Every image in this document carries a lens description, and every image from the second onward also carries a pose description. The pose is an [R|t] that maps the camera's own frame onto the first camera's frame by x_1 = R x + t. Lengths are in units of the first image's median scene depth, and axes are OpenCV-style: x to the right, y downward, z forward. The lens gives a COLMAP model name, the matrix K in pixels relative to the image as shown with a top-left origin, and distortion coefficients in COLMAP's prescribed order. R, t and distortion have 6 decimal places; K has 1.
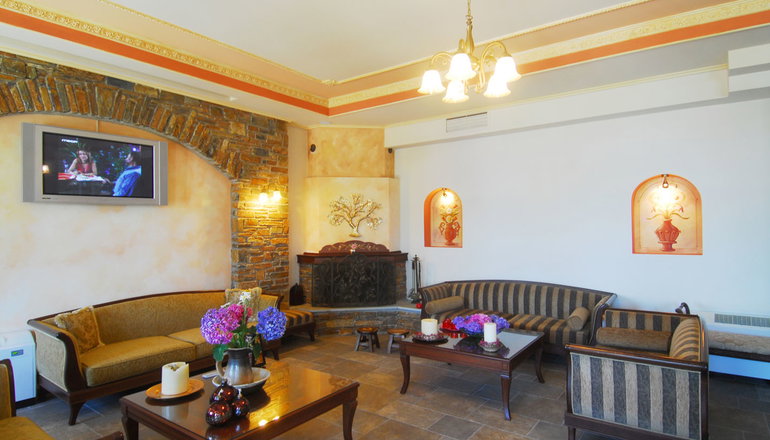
lens RADIAL K [[431.2, 0, 385.0], [0, 431.2, 220.0], [0, 0, 1]] dist [0.003161, -0.000477]
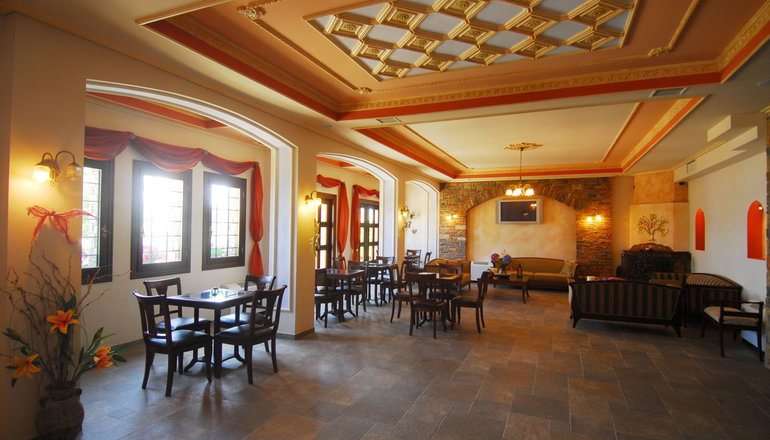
lens RADIAL K [[398.6, 0, 385.0], [0, 398.6, 220.0], [0, 0, 1]] dist [-0.002237, -0.000293]
pose [[0.211515, -0.010107, -0.977322, 1.181382], [0.000350, 0.999947, -0.010265, -0.023350], [0.977375, 0.001829, 0.211507, -0.292932]]
